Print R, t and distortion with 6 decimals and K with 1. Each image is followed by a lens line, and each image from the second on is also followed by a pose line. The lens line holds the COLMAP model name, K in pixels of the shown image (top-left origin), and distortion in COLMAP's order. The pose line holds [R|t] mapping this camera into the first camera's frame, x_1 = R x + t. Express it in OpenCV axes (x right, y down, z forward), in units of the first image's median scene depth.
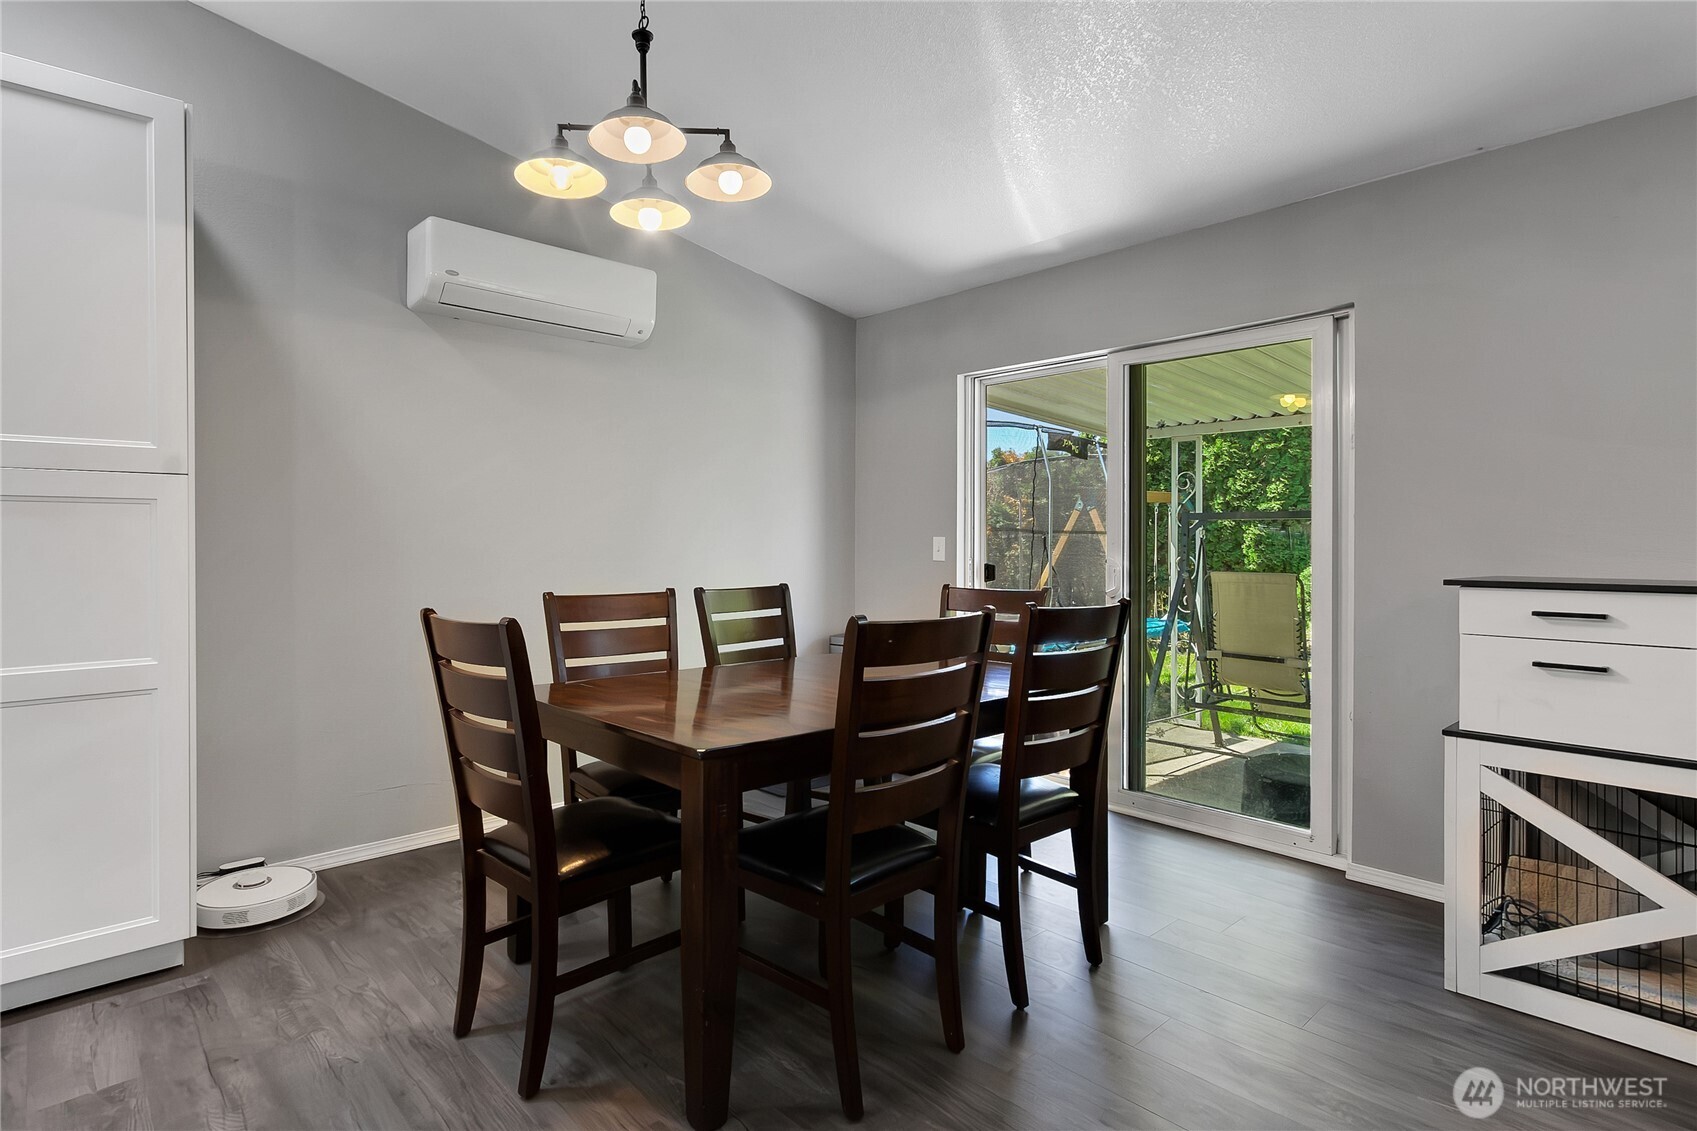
lens RADIAL K [[857.3, 0, 846.4], [0, 857.3, 545.1], [0, 0, 1]] dist [-0.000493, 0.000026]
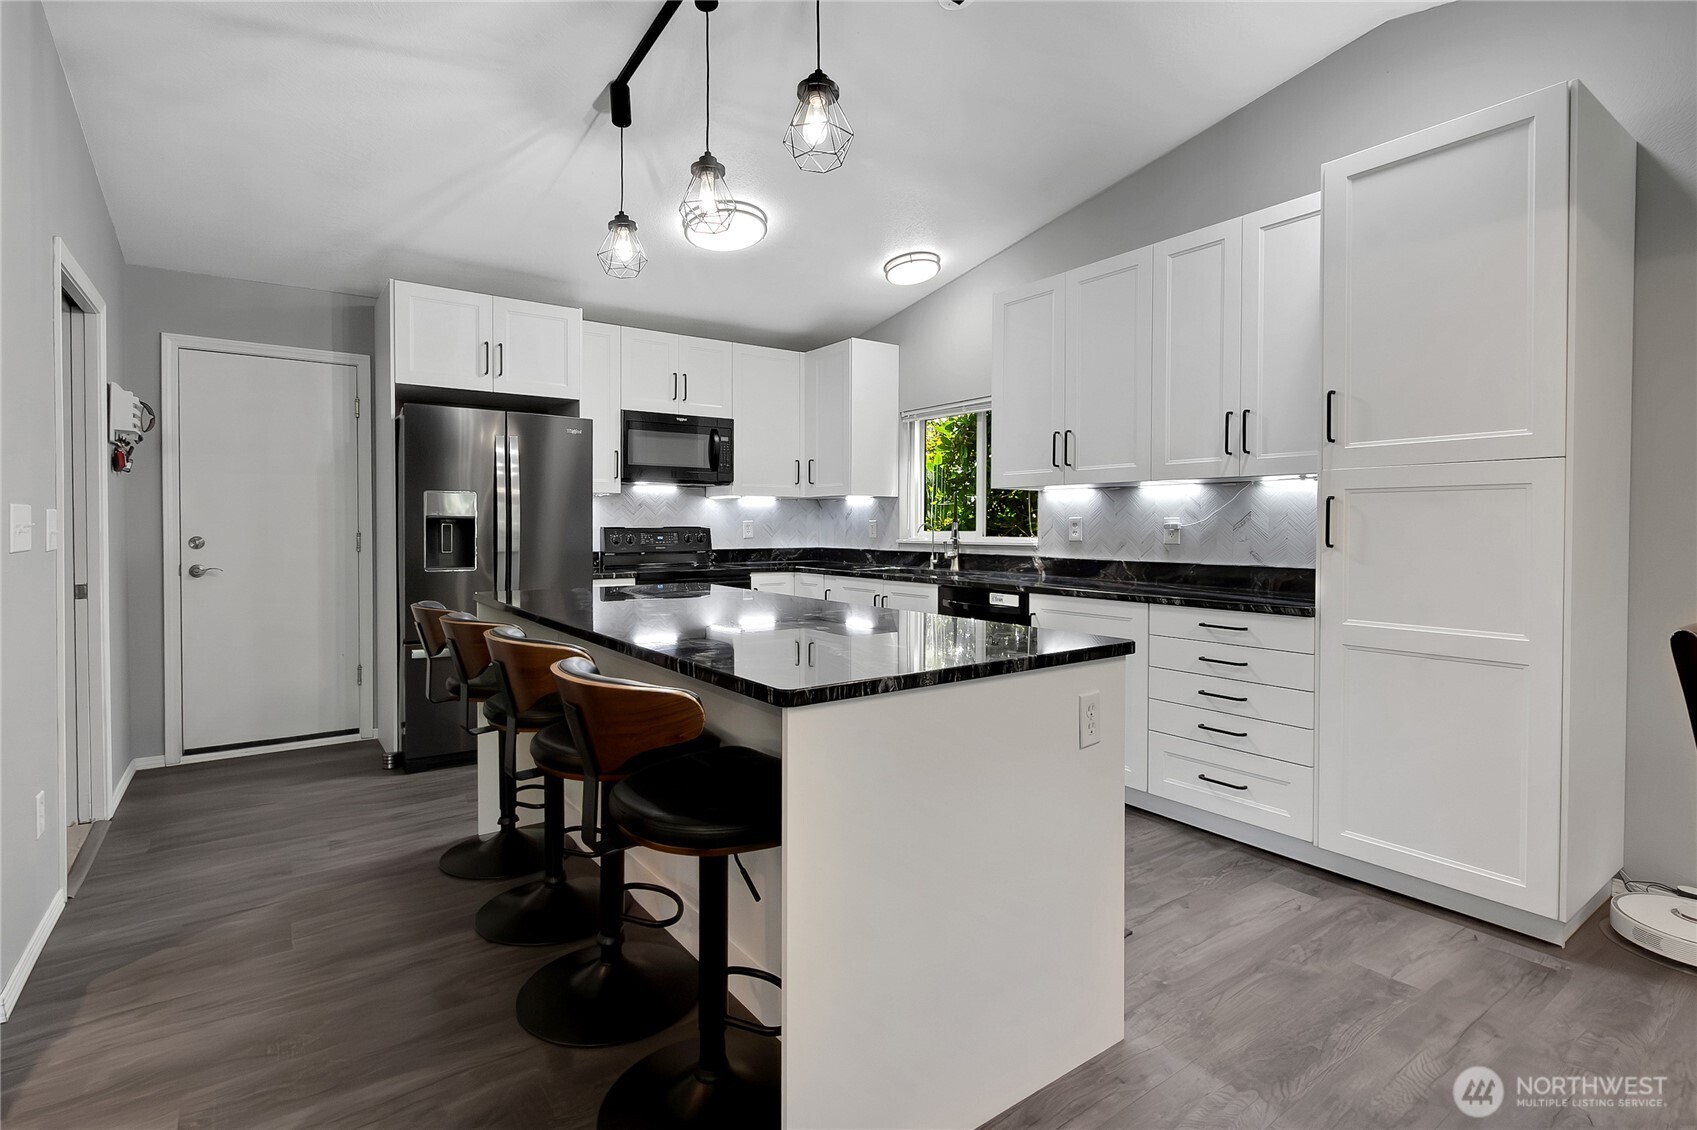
lens RADIAL K [[822.4, 0, 847.0], [0, 822.4, 536.4], [0, 0, 1]] dist [-0.000523, -0.000449]
pose [[-0.135379, 0.014917, -0.990682, 0.309874], [-0.005026, 0.999863, 0.015742, -0.000890], [0.990781, 0.007111, -0.135286, 0.327857]]
